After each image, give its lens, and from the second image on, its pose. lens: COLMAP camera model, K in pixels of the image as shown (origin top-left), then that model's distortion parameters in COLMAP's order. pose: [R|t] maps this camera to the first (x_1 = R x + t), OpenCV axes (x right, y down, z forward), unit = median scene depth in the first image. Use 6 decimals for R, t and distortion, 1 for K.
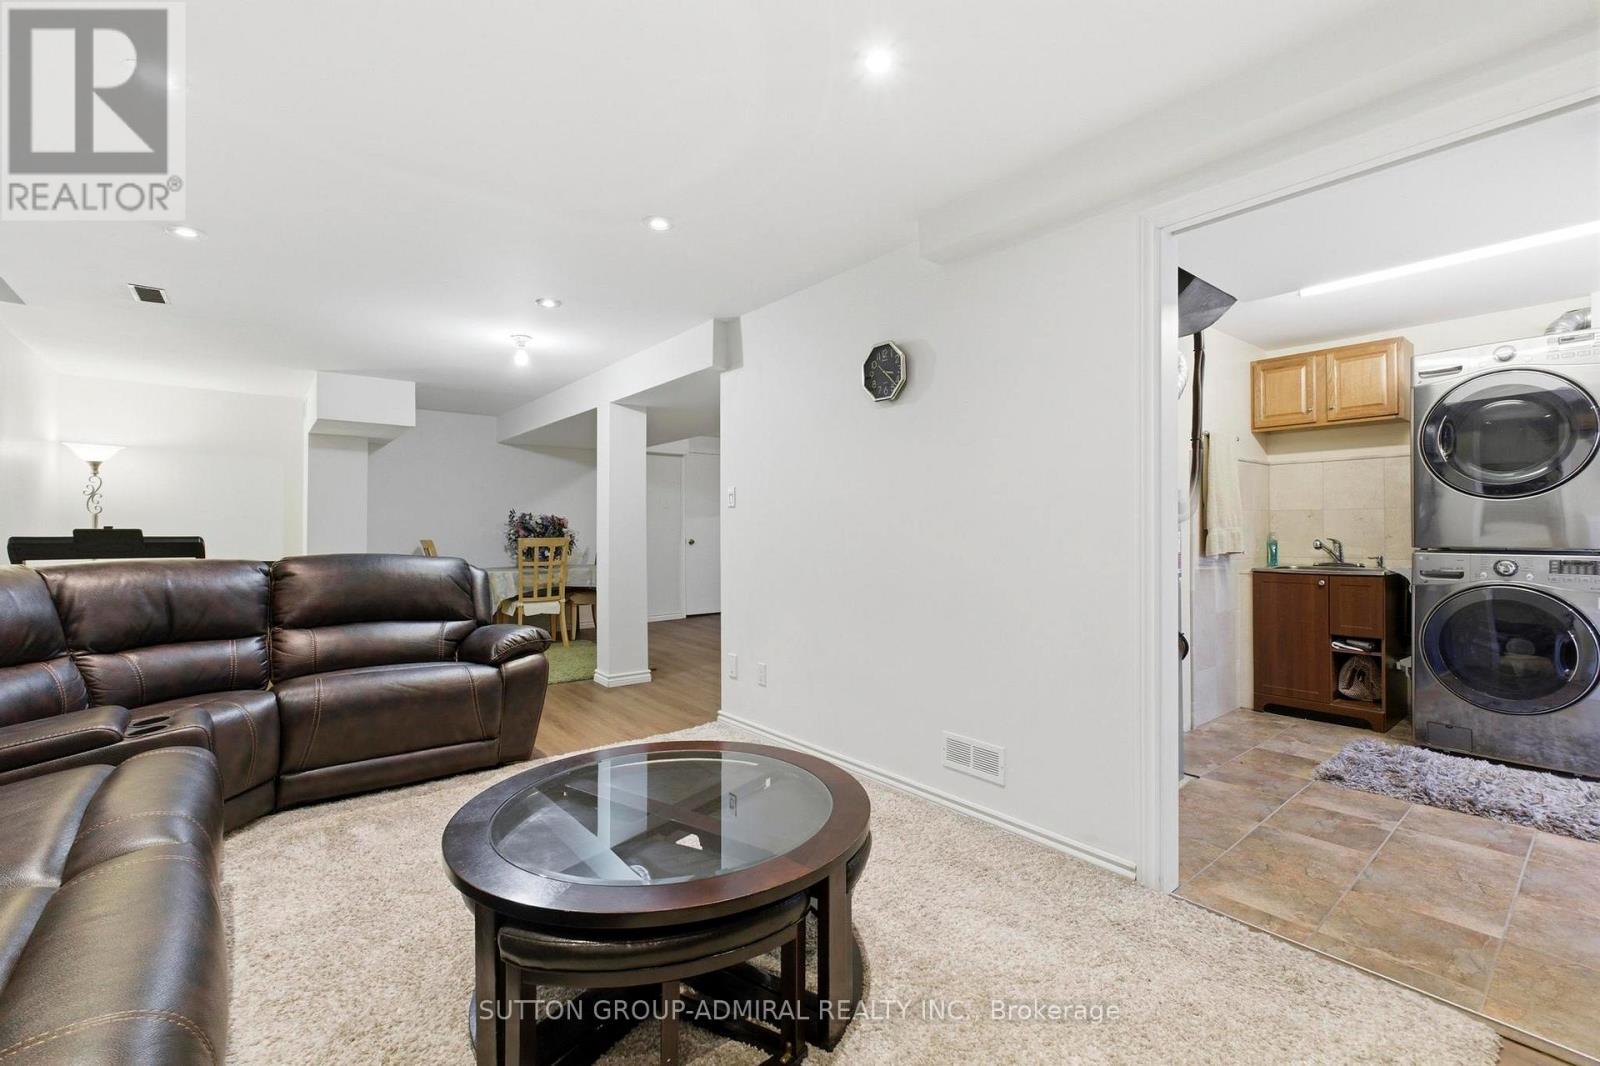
lens RADIAL K [[696.1, 0, 799.3], [0, 696.1, 532.3], [0, 0, 1]] dist [0.000797, -0.000190]
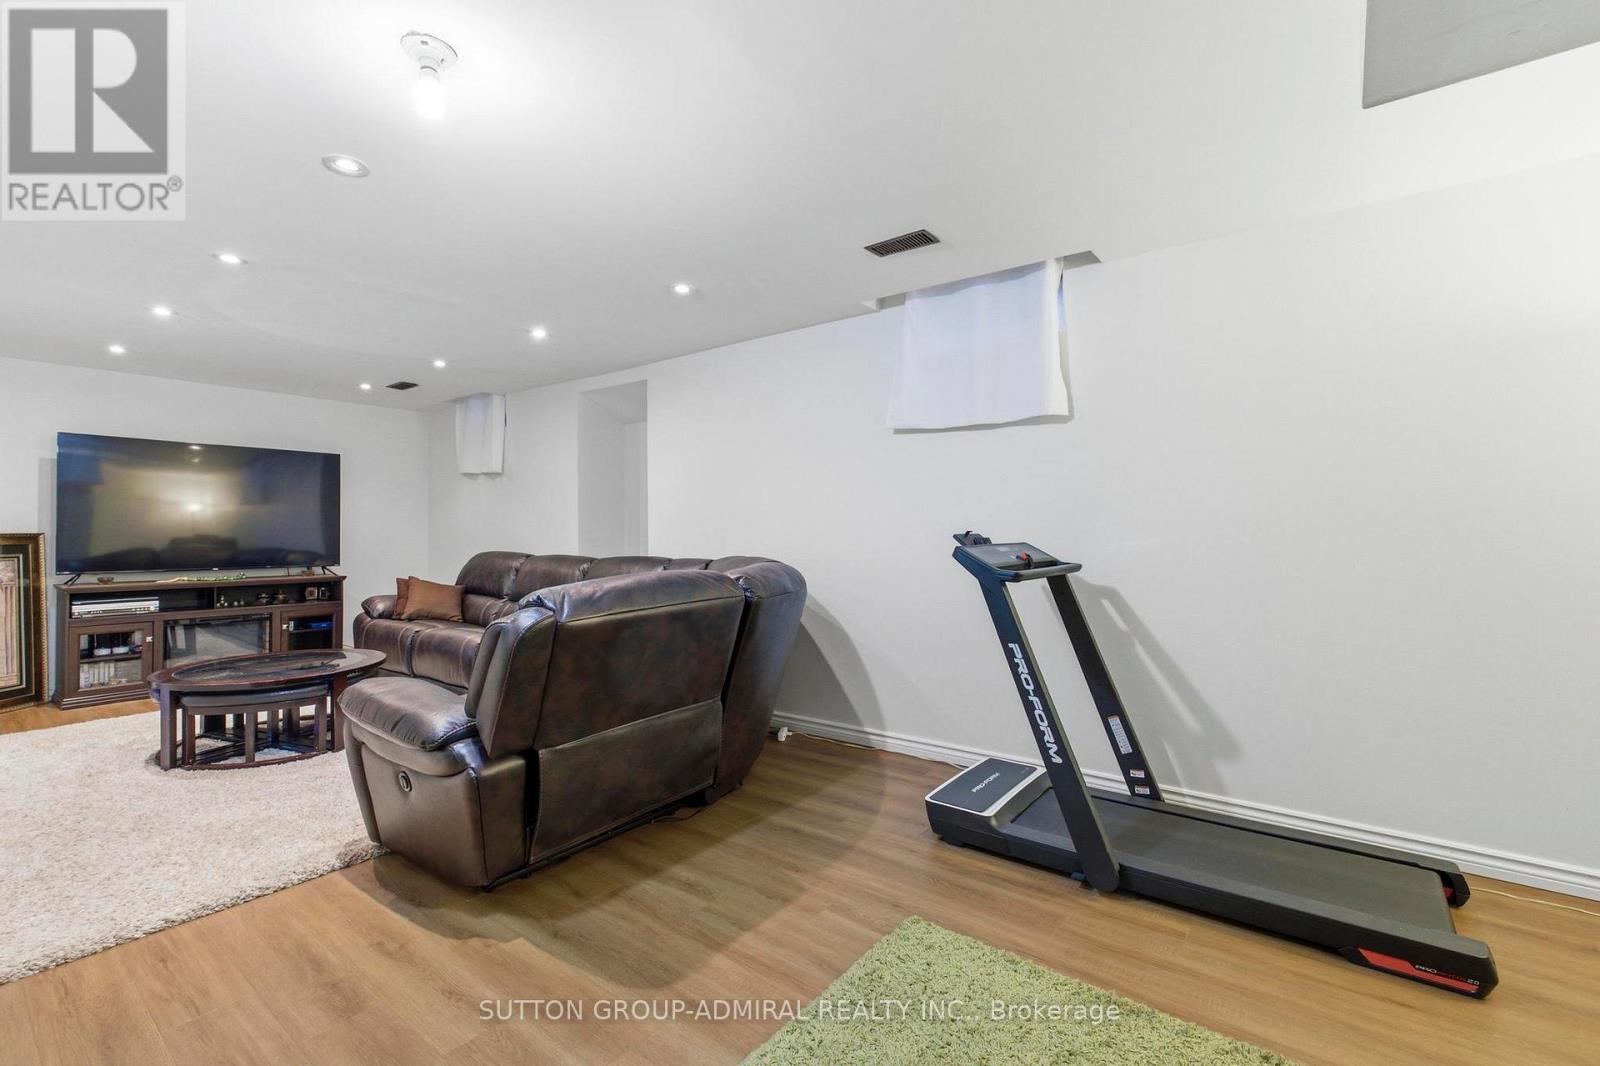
lens RADIAL K [[696.1, 0, 801.1], [0, 696.1, 533.1], [0, 0, 1]] dist [0.000797, -0.000190]
pose [[-0.969299, -0.001290, -0.245883, -0.545356], [-0.001113, 0.999999, -0.000861, -0.010710], [0.245883, -0.000561, -0.969299, 1.543442]]
